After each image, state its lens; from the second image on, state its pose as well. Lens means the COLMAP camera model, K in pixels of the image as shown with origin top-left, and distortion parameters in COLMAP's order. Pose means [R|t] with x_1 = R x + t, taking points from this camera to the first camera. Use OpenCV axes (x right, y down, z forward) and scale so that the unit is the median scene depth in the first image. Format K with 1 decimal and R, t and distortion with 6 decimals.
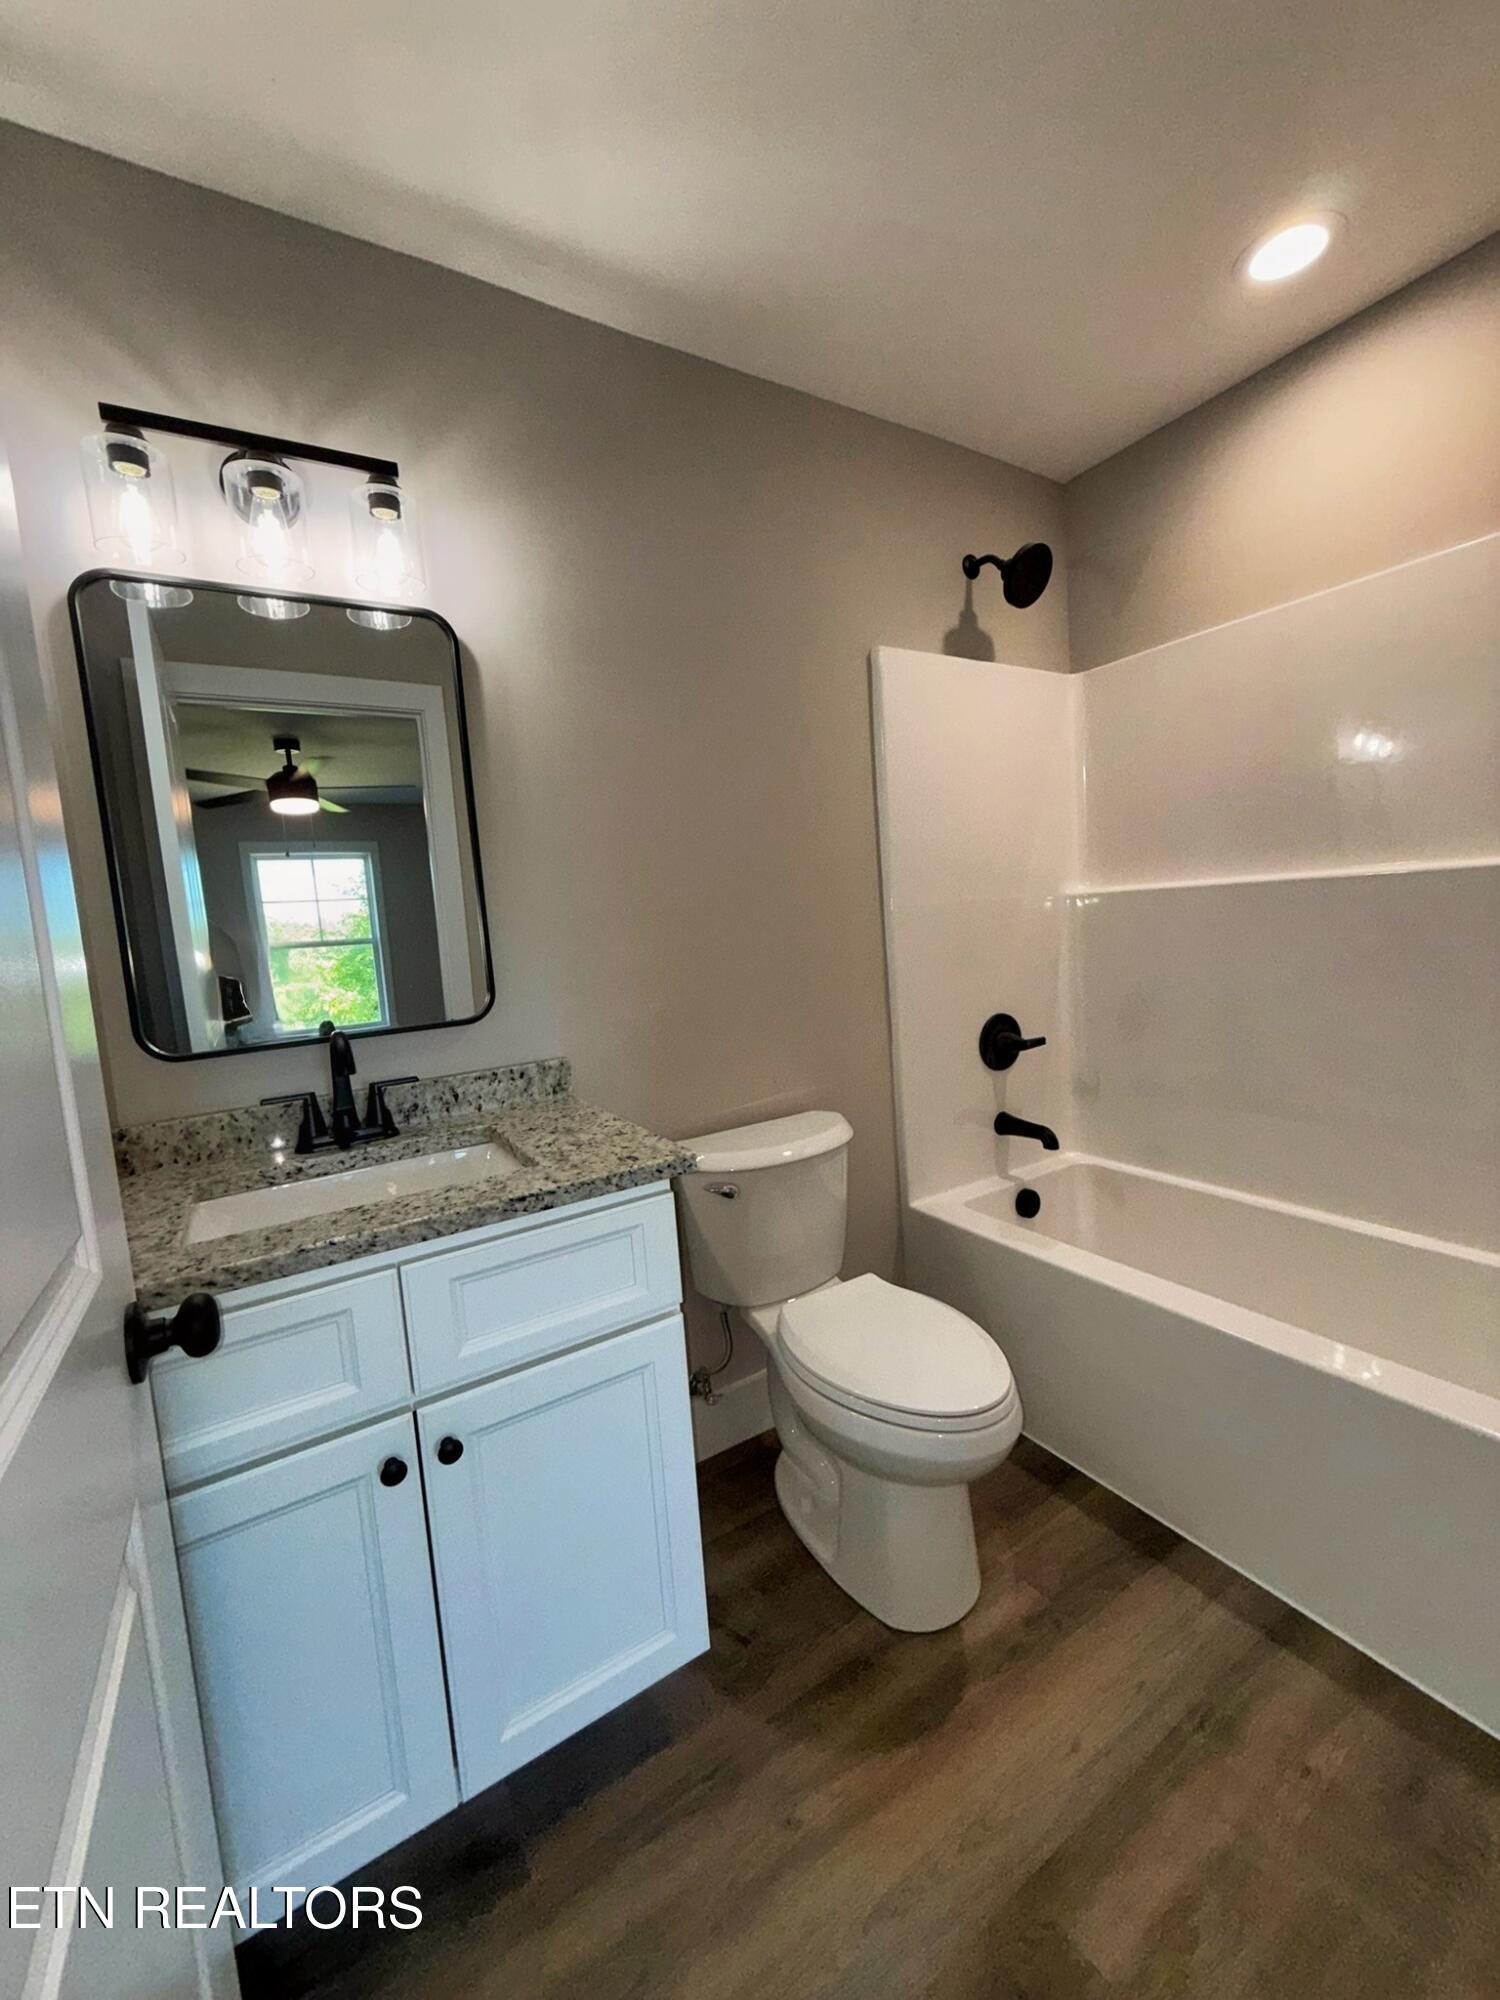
lens RADIAL K [[792.3, 0, 750.0], [0, 792.3, 1000.0], [0, 0, 1]] dist [0.000165, 0.000268]
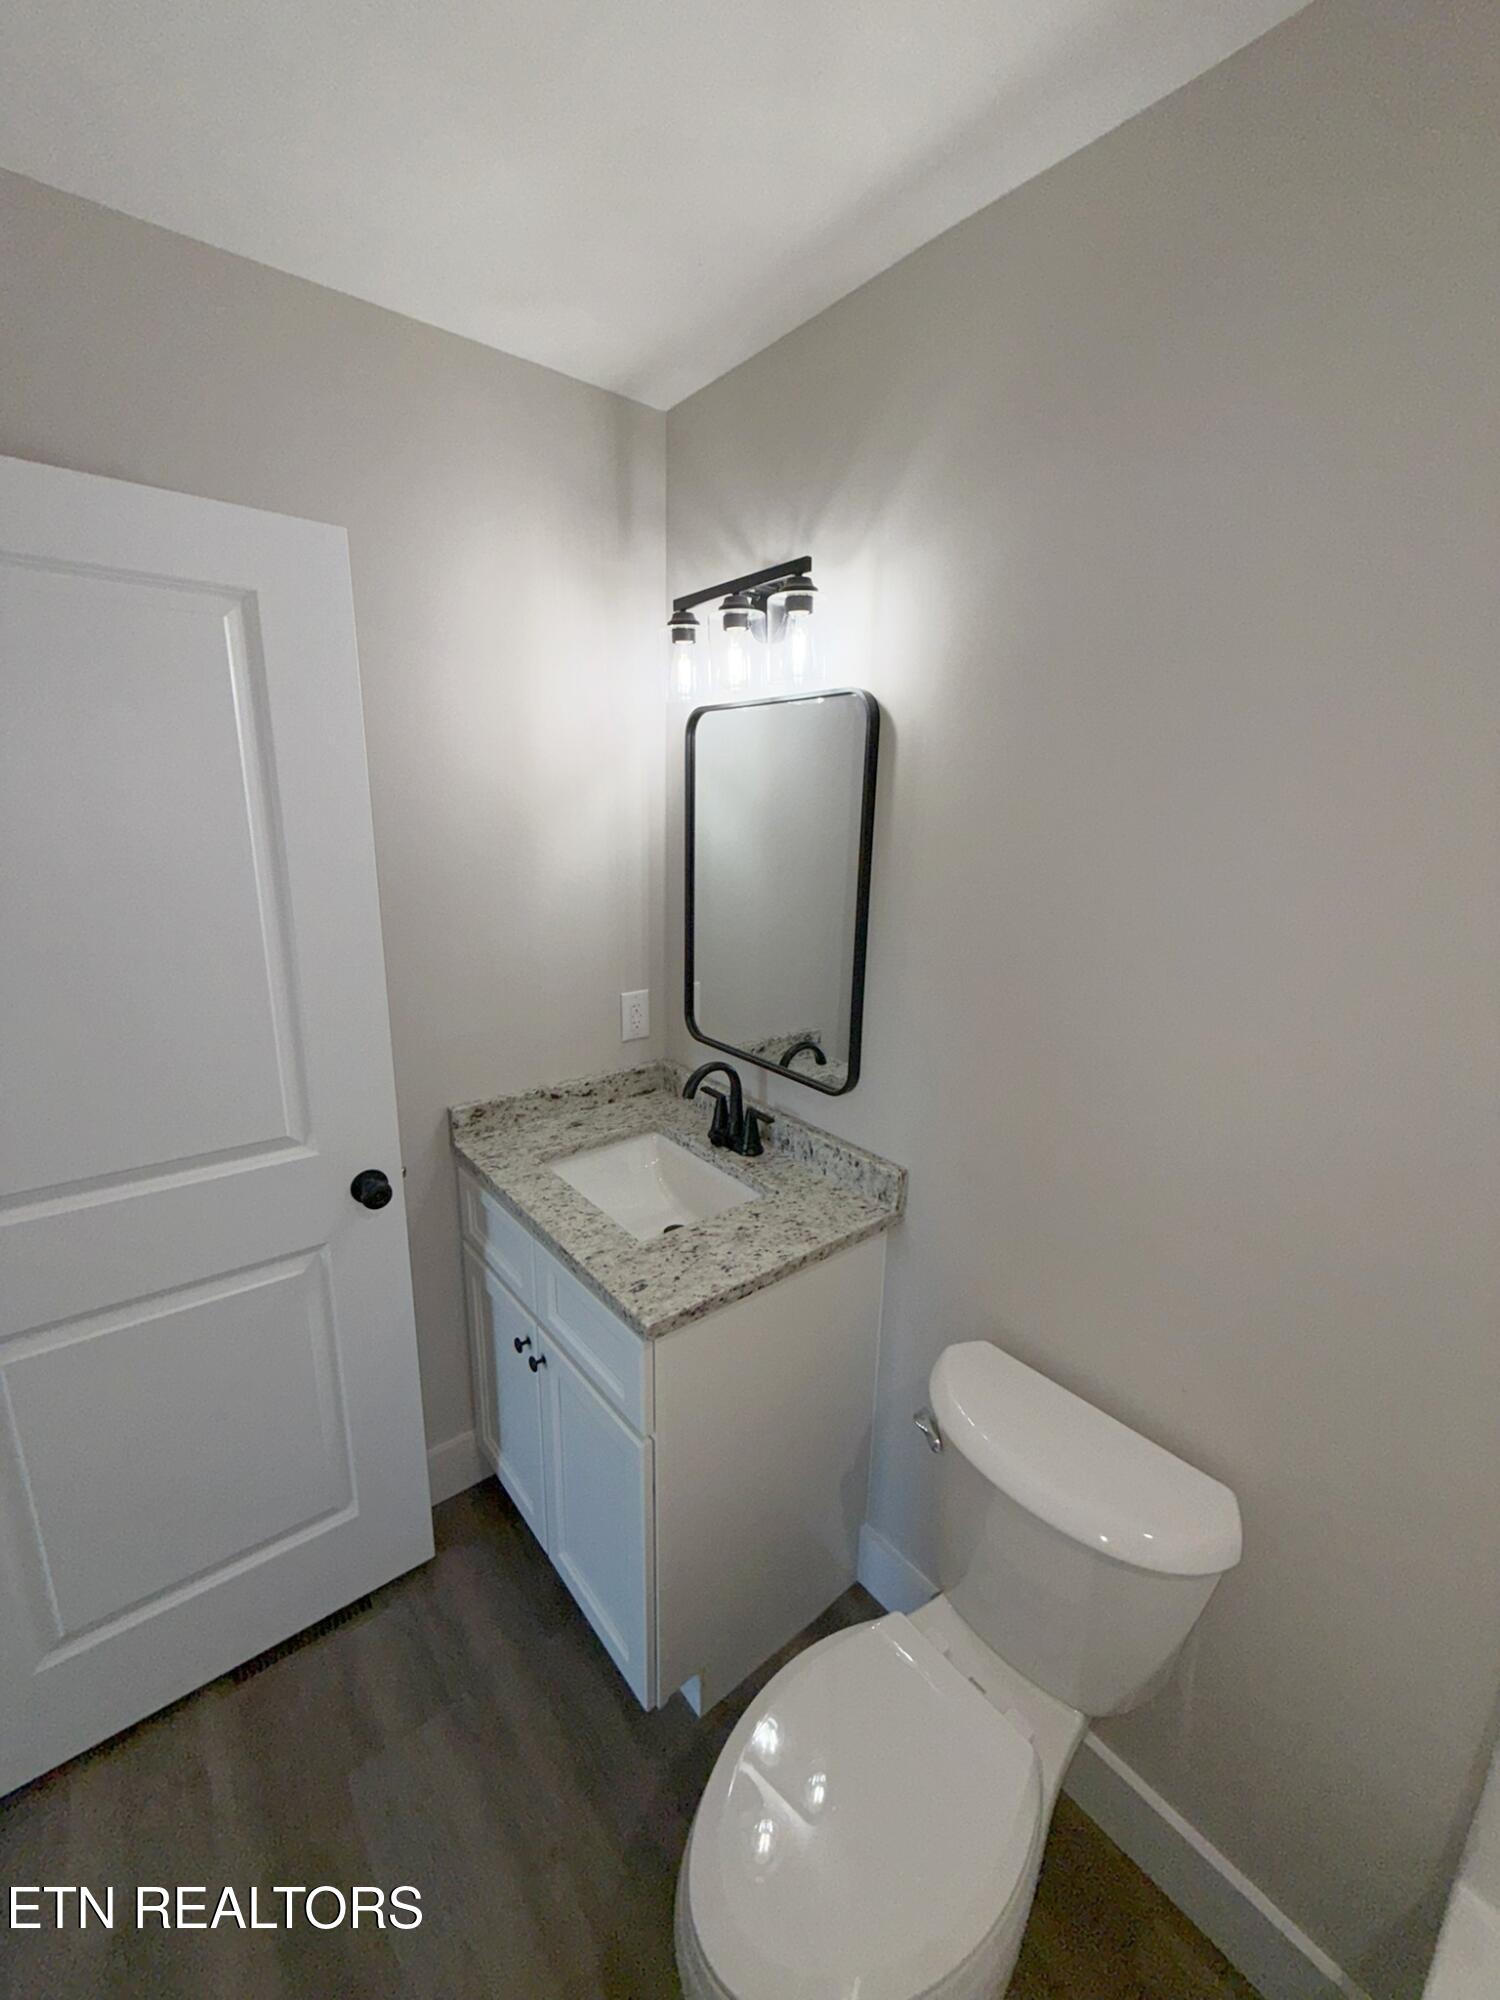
lens RADIAL K [[792.3, 0, 750.0], [0, 792.3, 1000.0], [0, 0, 1]] dist [0.000165, 0.000268]
pose [[0.126232, 0.311798, -0.941726, 0.625065], [-0.132576, 0.946106, 0.295477, -0.416264], [0.983102, 0.087552, 0.160766, 0.783491]]
